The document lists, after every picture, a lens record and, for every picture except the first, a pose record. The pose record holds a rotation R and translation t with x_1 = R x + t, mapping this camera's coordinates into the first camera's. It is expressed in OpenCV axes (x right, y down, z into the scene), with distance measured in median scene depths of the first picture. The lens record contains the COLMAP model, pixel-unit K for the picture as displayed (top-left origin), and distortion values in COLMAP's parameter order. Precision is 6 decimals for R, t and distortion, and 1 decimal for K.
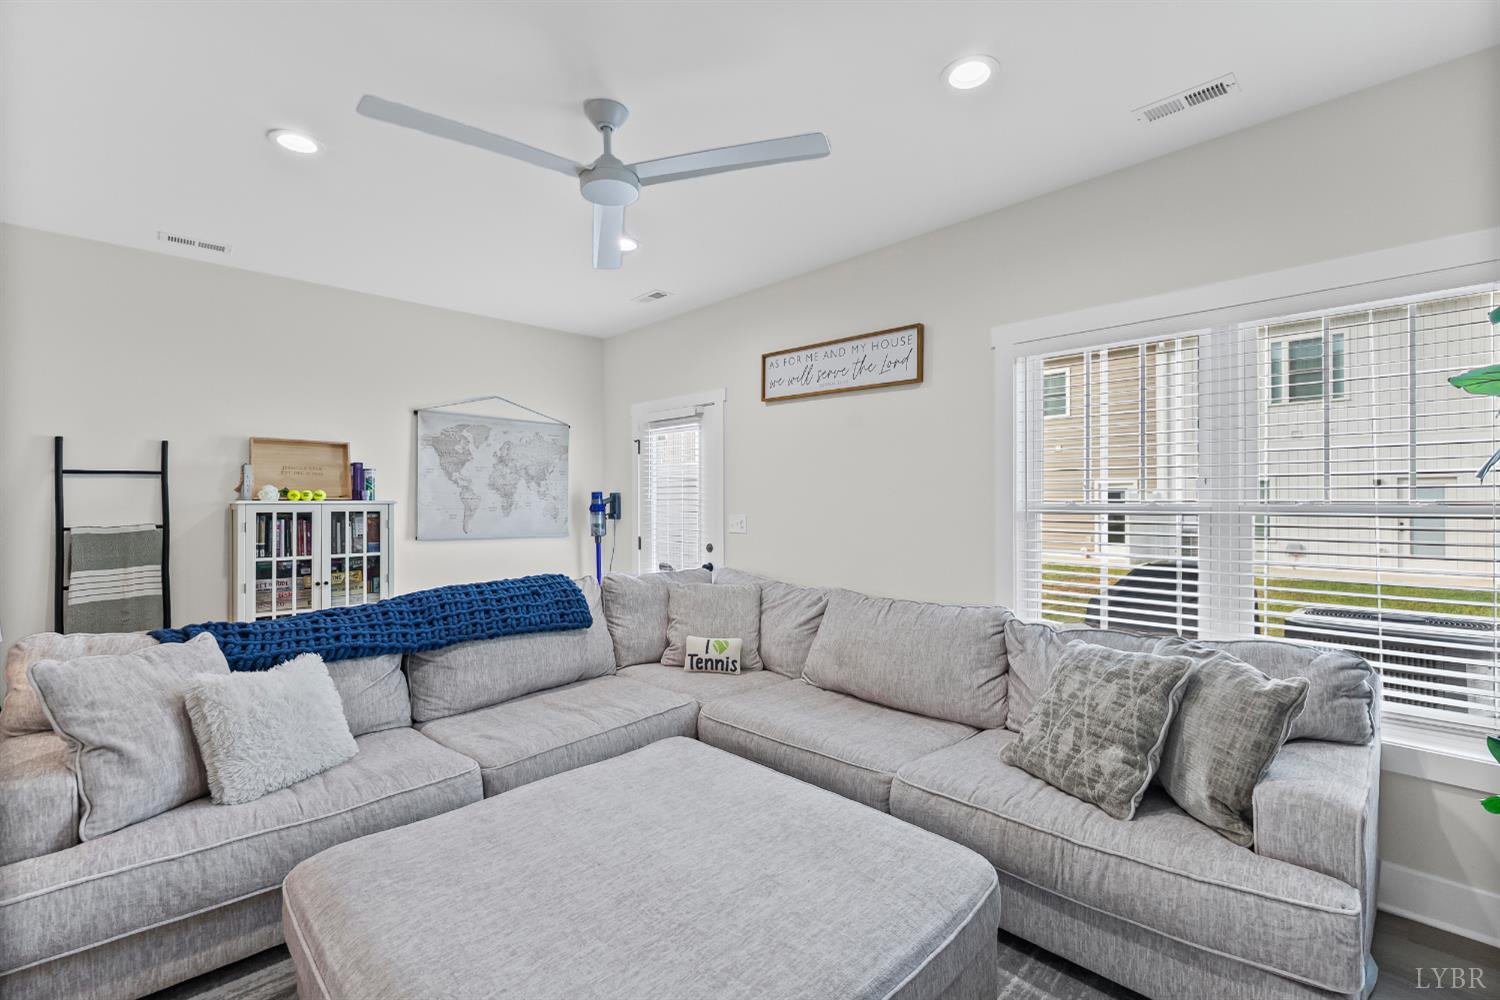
lens RADIAL K [[655.6, 0, 739.2], [0, 655.6, 504.8], [0, 0, 1]] dist [-0.003369, 0.000862]
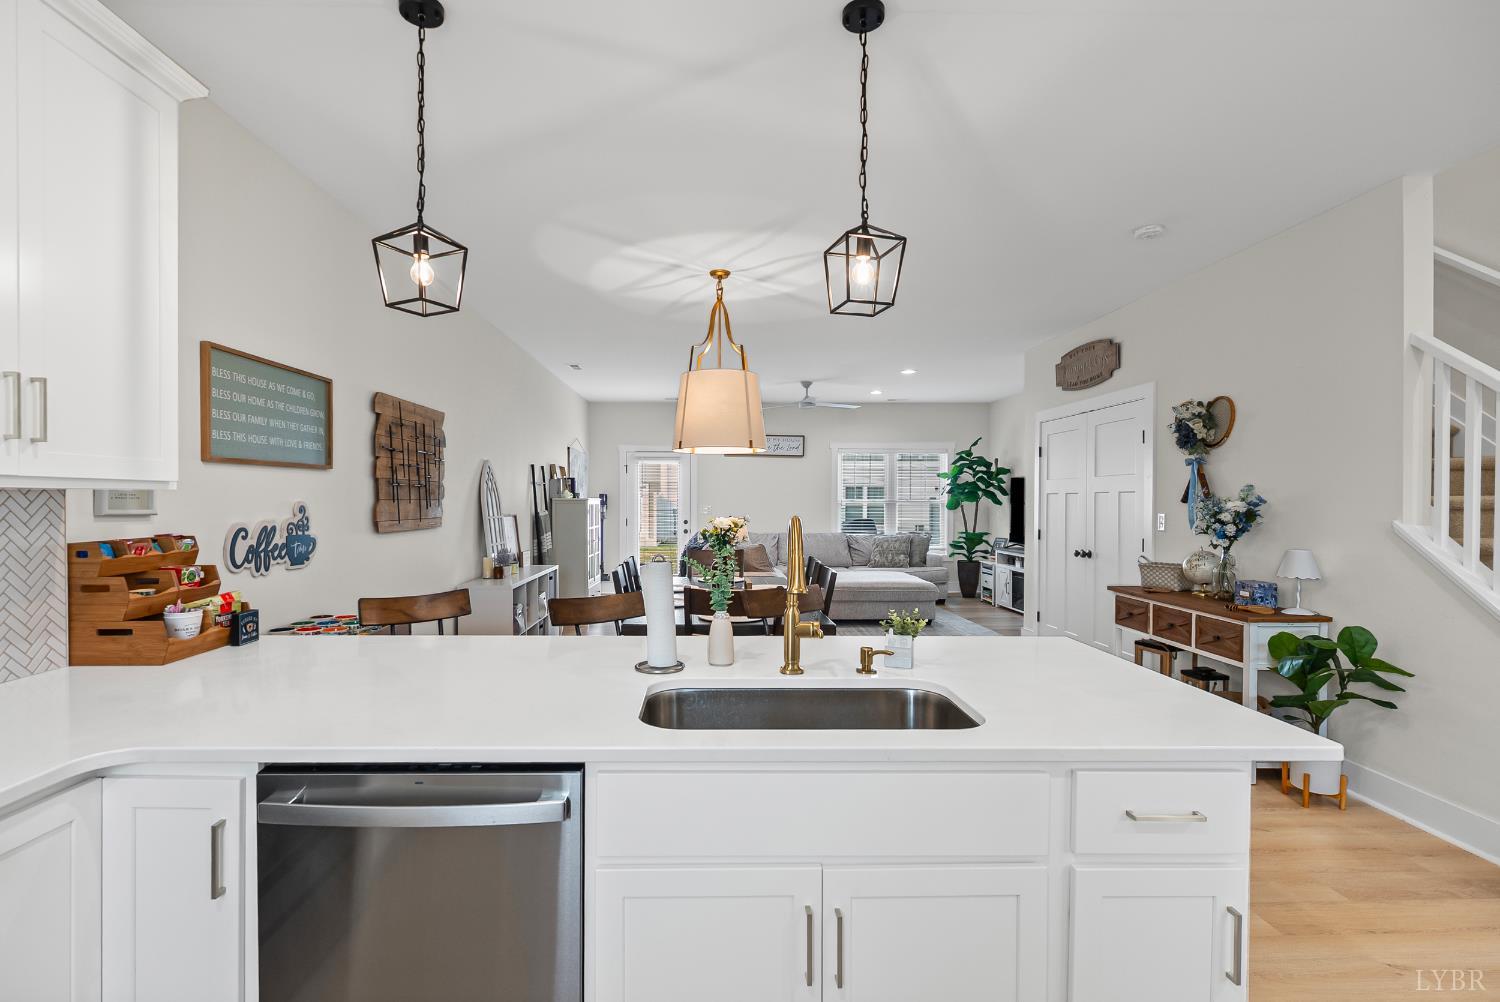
lens RADIAL K [[655.6, 0, 720.4], [0, 655.6, 506.0], [0, 0, 1]] dist [-0.003369, 0.000862]
pose [[0.708998, -0.005002, 0.705193, -1.693972], [0.001653, 0.999984, 0.005431, 0.005917], [-0.705209, -0.002685, 0.708995, -0.636435]]
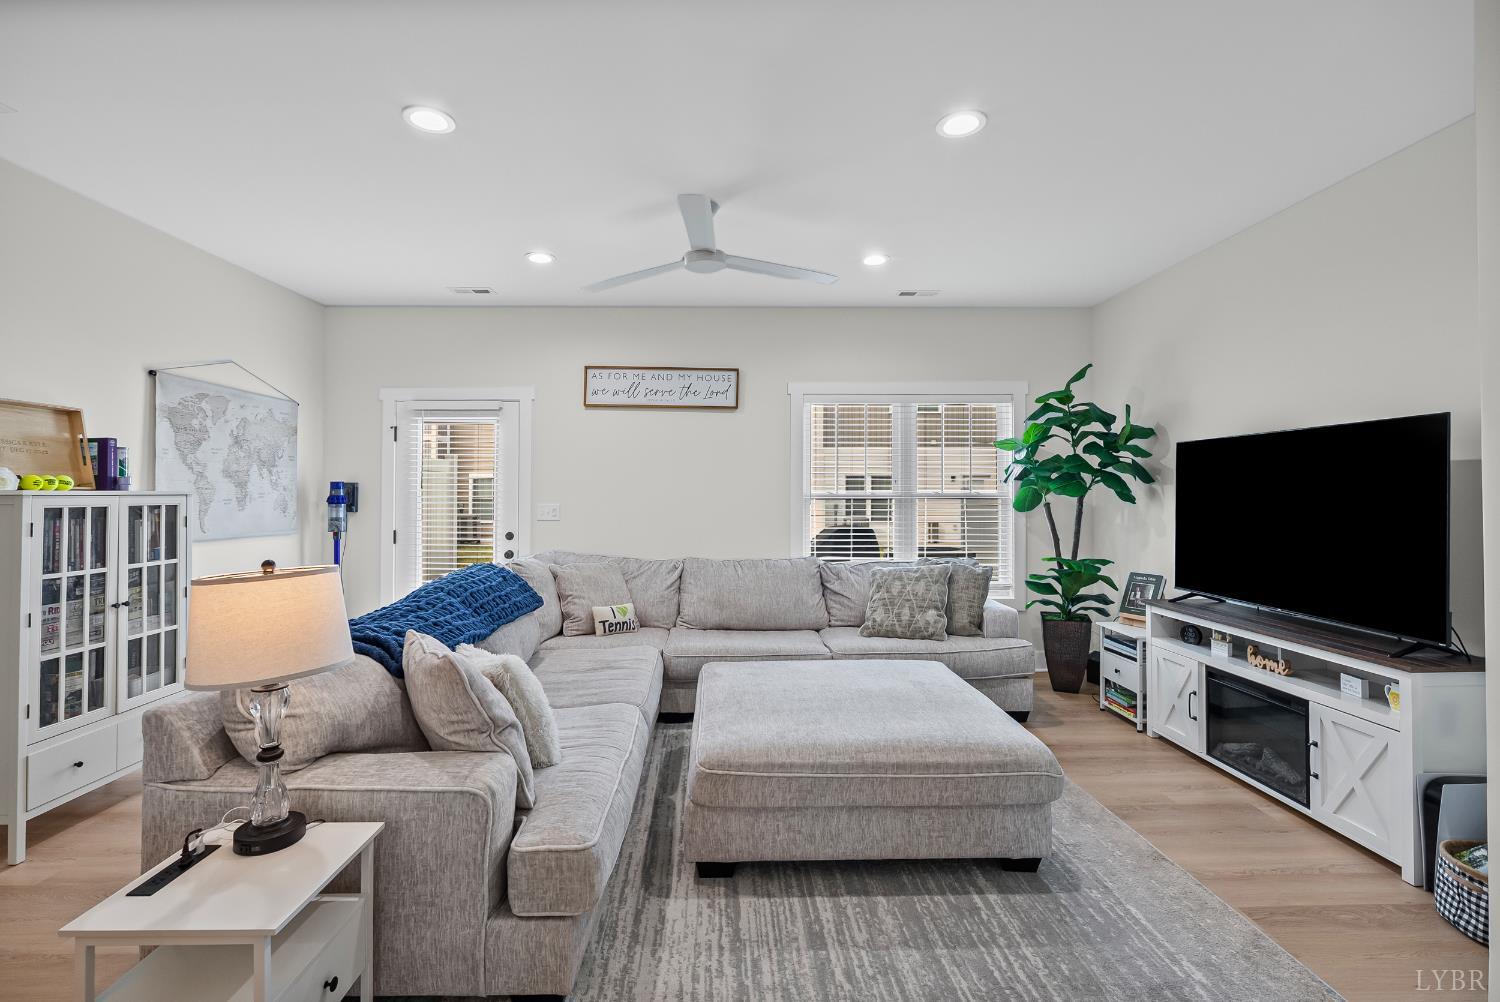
lens RADIAL K [[655.6, 0, 745.1], [0, 655.6, 490.8], [0, 0, 1]] dist [-0.003369, 0.000862]
pose [[0.690919, 0.001622, 0.722931, -0.654637], [0.004155, 0.999972, -0.006214, 0.001121], [-0.722921, 0.007297, 0.690893, -0.005662]]
